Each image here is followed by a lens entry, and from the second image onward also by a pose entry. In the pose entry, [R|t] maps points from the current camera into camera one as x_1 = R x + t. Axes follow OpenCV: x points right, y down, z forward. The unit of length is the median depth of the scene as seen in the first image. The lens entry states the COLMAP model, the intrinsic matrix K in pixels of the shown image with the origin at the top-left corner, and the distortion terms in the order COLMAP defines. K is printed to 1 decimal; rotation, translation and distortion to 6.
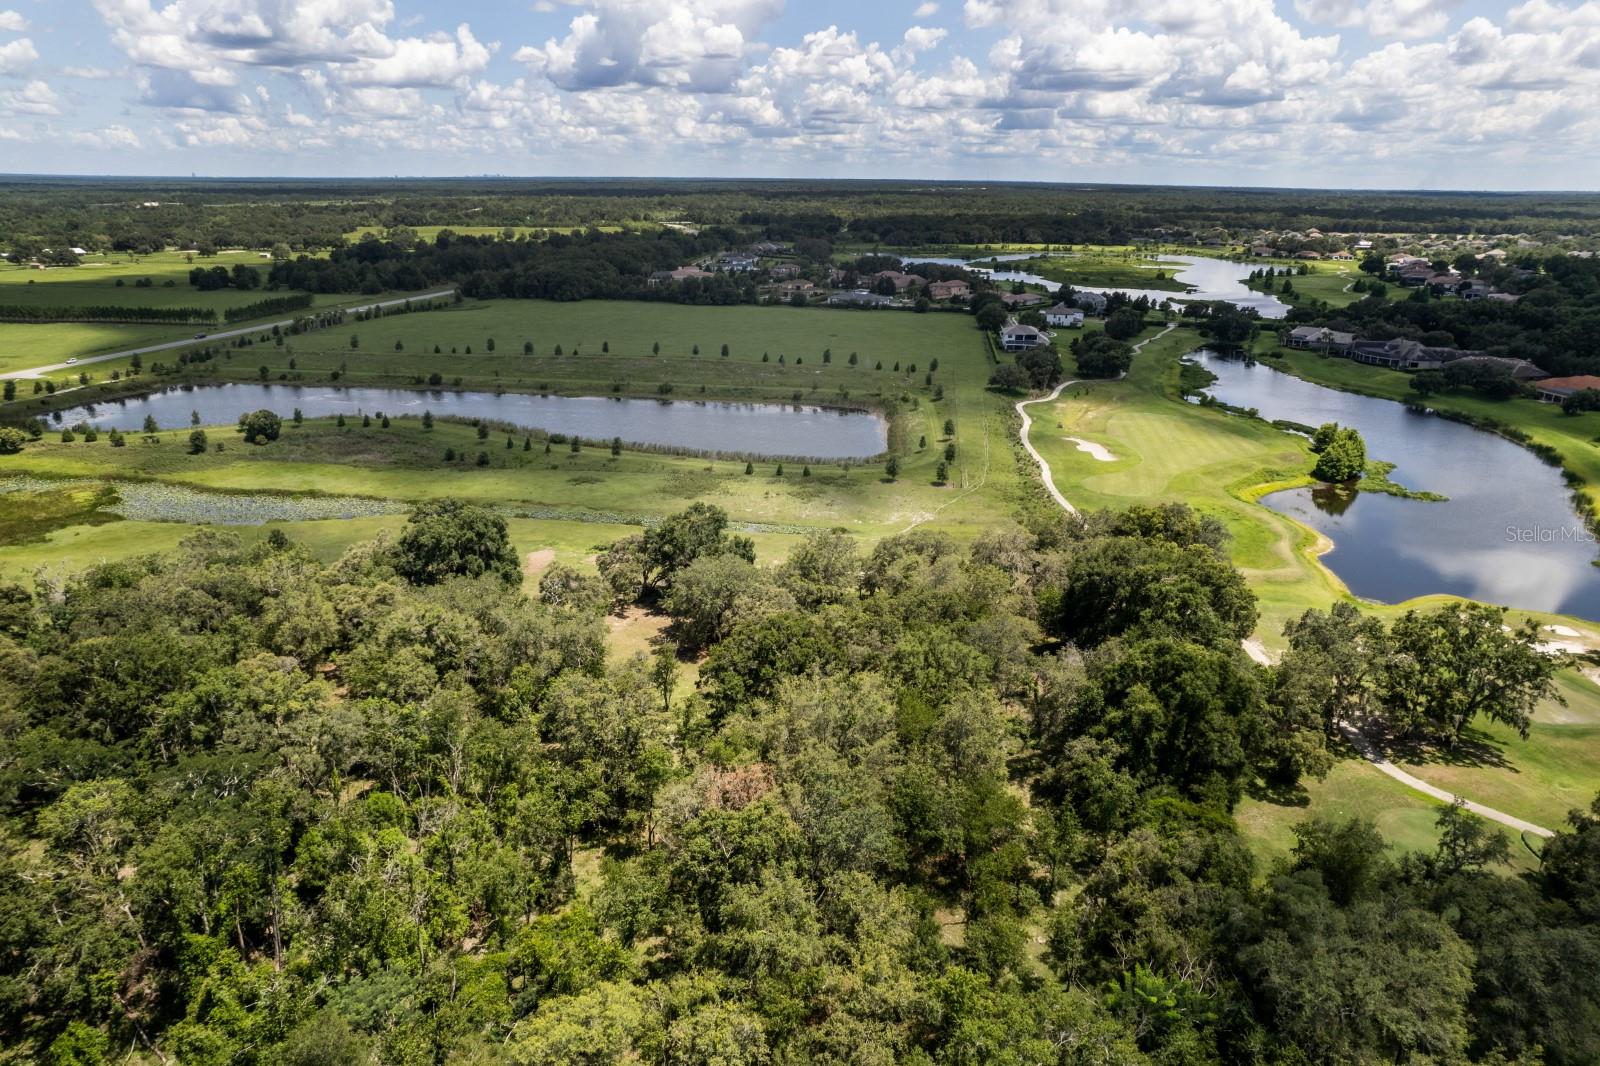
lens RADIAL K [[1101.1, 0, 800.0], [0, 1101.1, 533.0], [0, 0, 1]] dist [-0.090111, 0.095513]
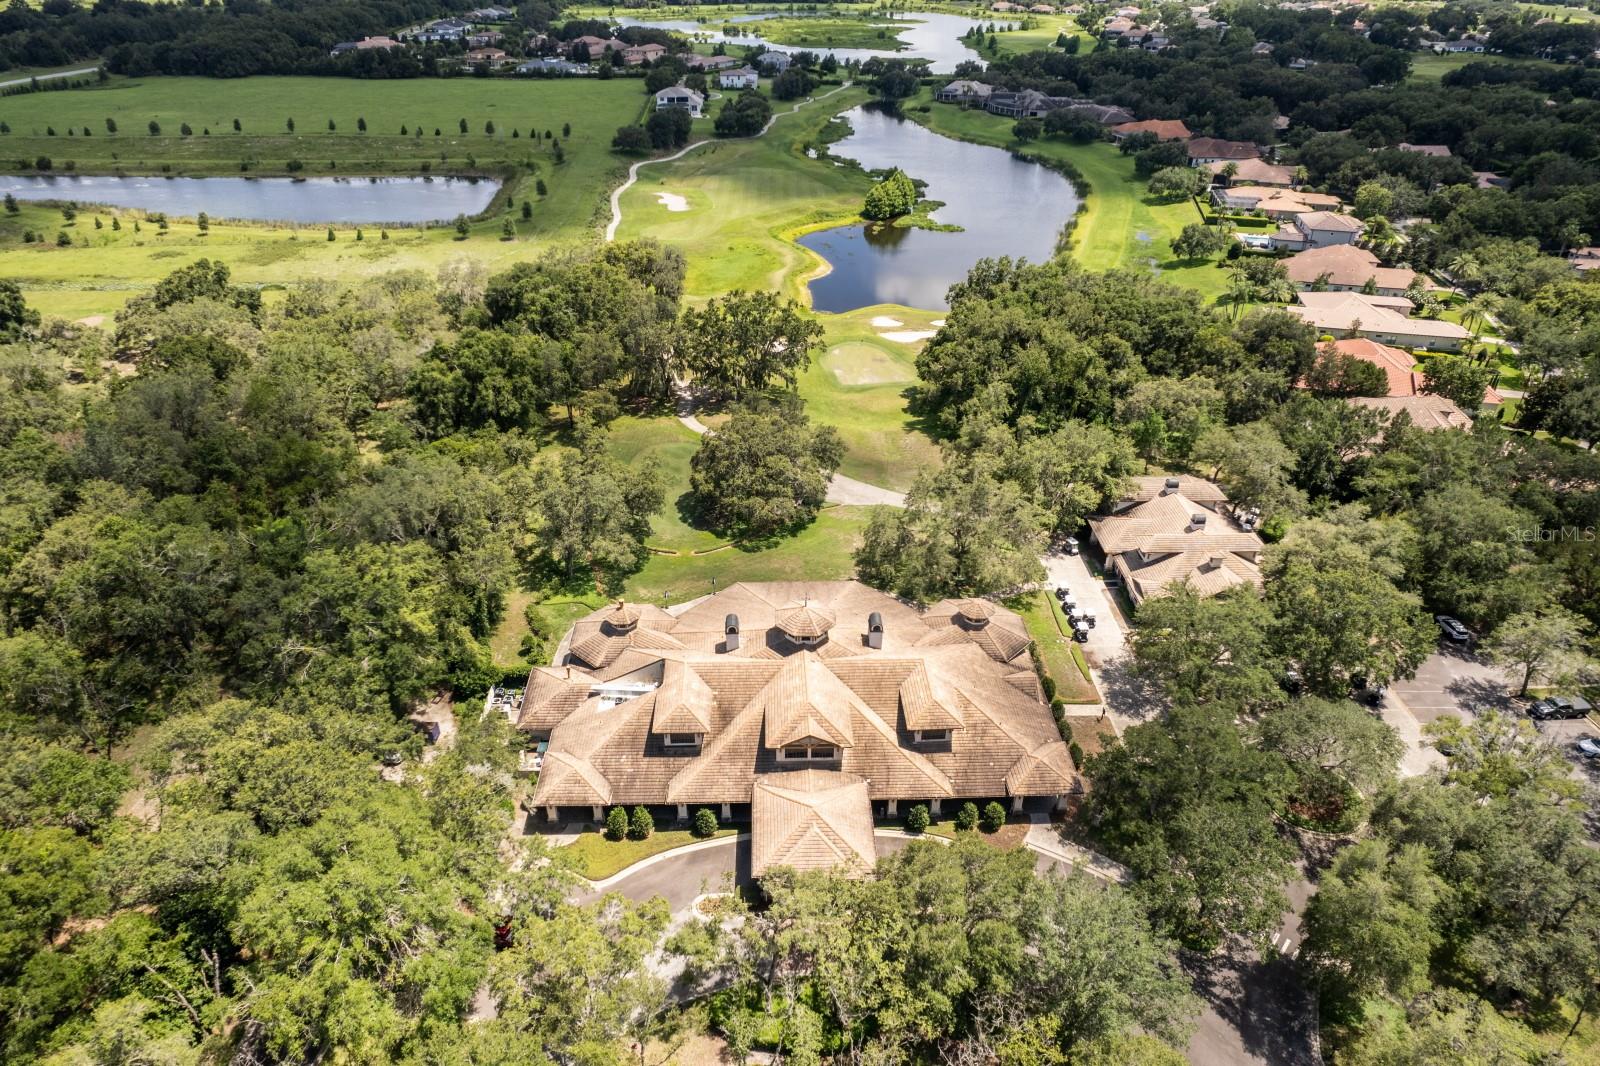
lens RADIAL K [[1101.1, 0, 800.0], [0, 1101.1, 533.0], [0, 0, 1]] dist [-0.090111, 0.095513]
pose [[0.983160, -0.090769, 0.158610, 0.132782], [0.058424, 0.978496, 0.197819, 0.027551], [-0.173155, -0.185221, 0.967321, -0.097049]]
